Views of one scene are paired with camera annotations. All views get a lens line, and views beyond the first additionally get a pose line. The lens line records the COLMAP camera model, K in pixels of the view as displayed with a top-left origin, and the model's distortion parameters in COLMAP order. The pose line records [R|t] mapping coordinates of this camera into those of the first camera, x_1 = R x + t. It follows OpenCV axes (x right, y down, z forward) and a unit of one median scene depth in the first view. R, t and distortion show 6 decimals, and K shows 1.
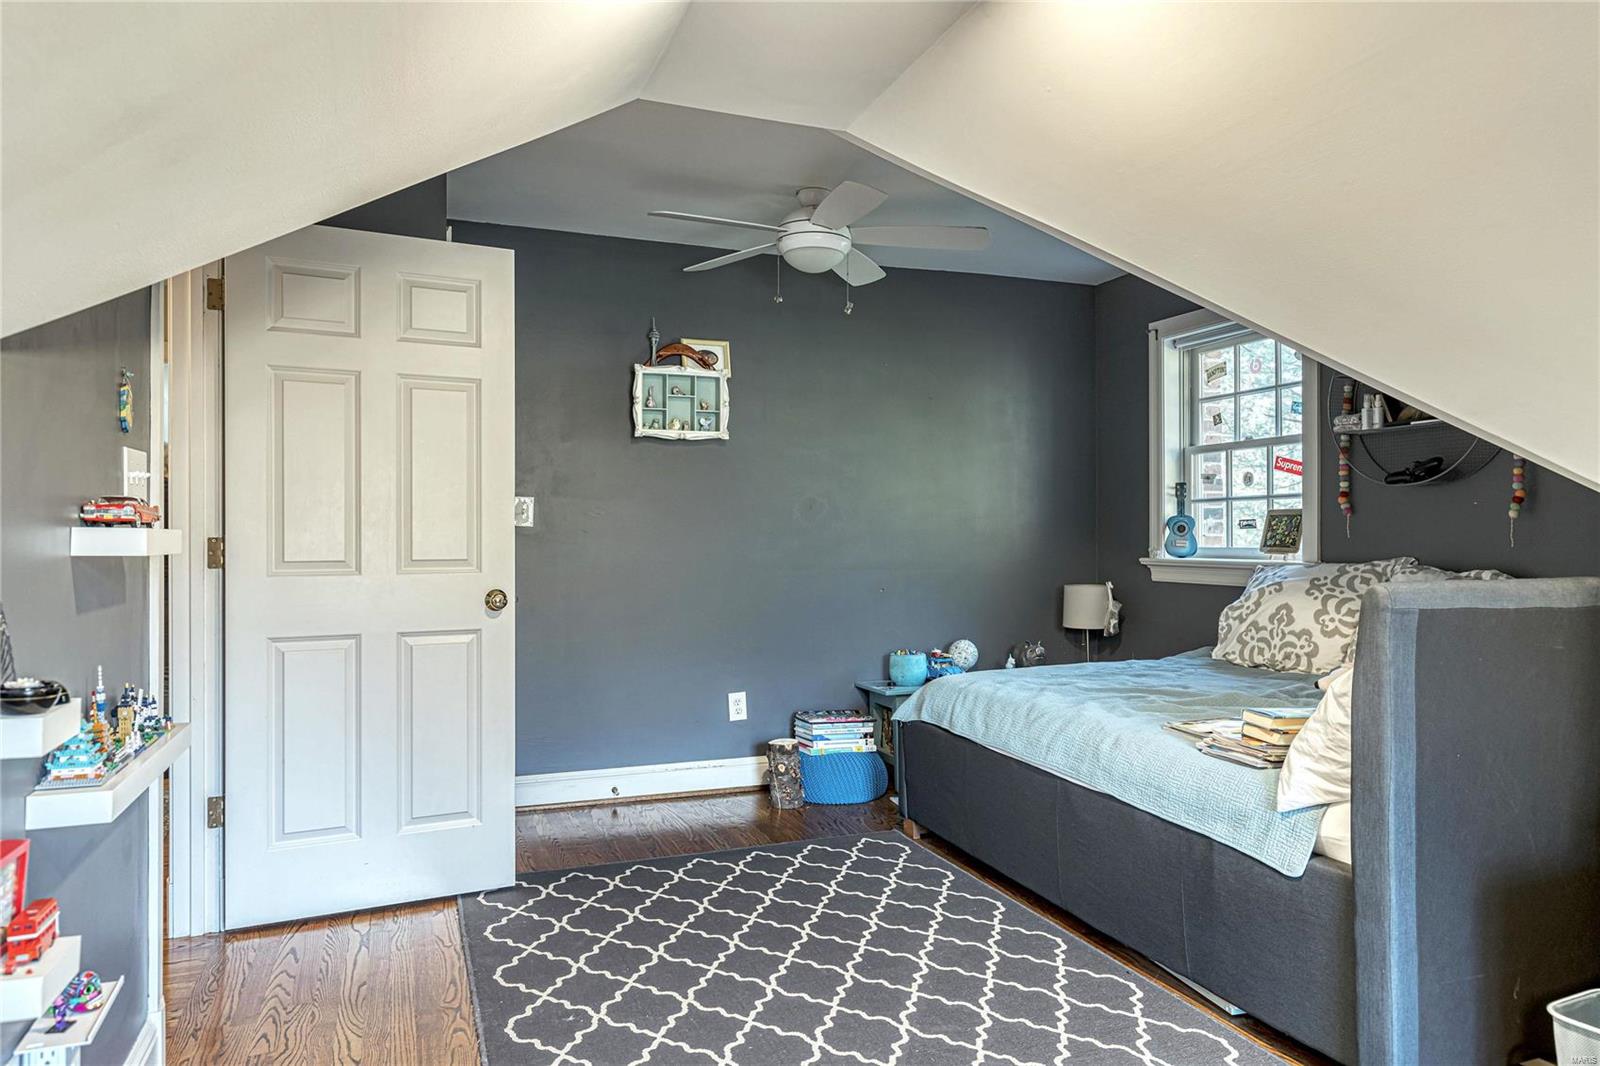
lens RADIAL K [[1031.2, 0, 801.8], [0, 1031.2, 532.6], [0, 0, 1]] dist [0.002324, -0.000115]
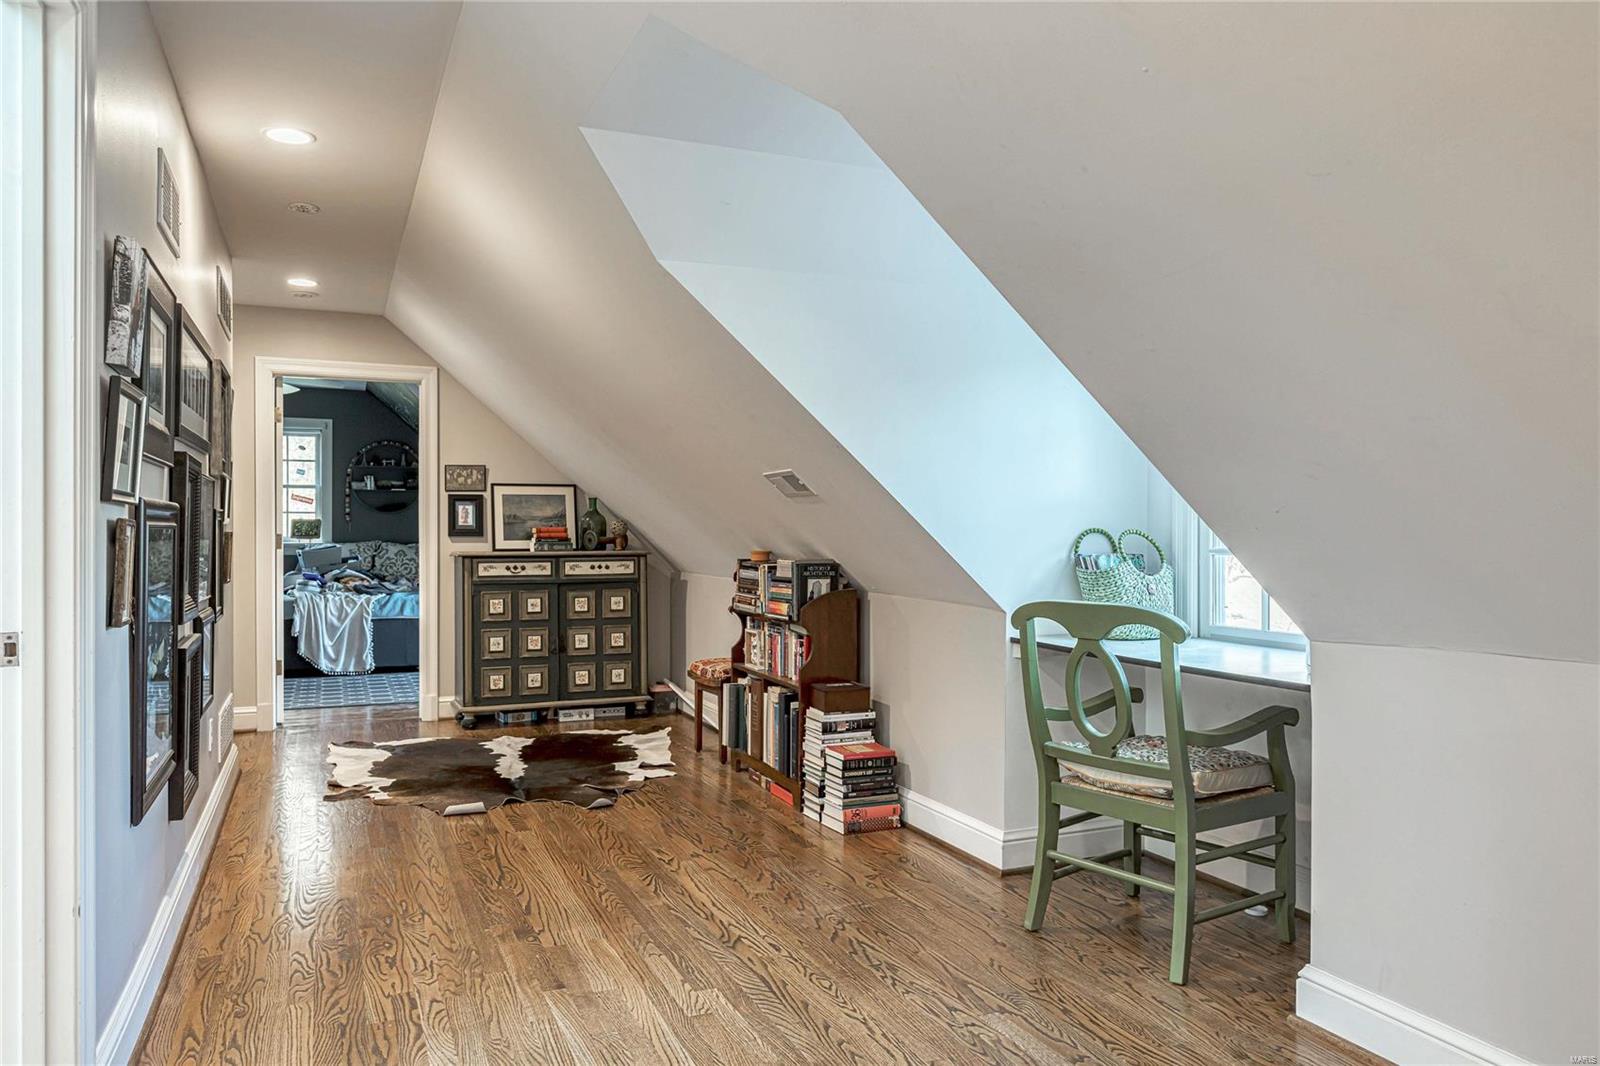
lens RADIAL K [[1083.3, 0, 799.8], [0, 1083.3, 532.0], [0, 0, 1]] dist [-0.000854, 0.000145]
pose [[-0.040610, 0.004541, 0.999165, -1.924634], [-0.001981, 0.999987, -0.004625, 0.013963], [-0.999173, -0.002168, -0.040601, 0.042213]]
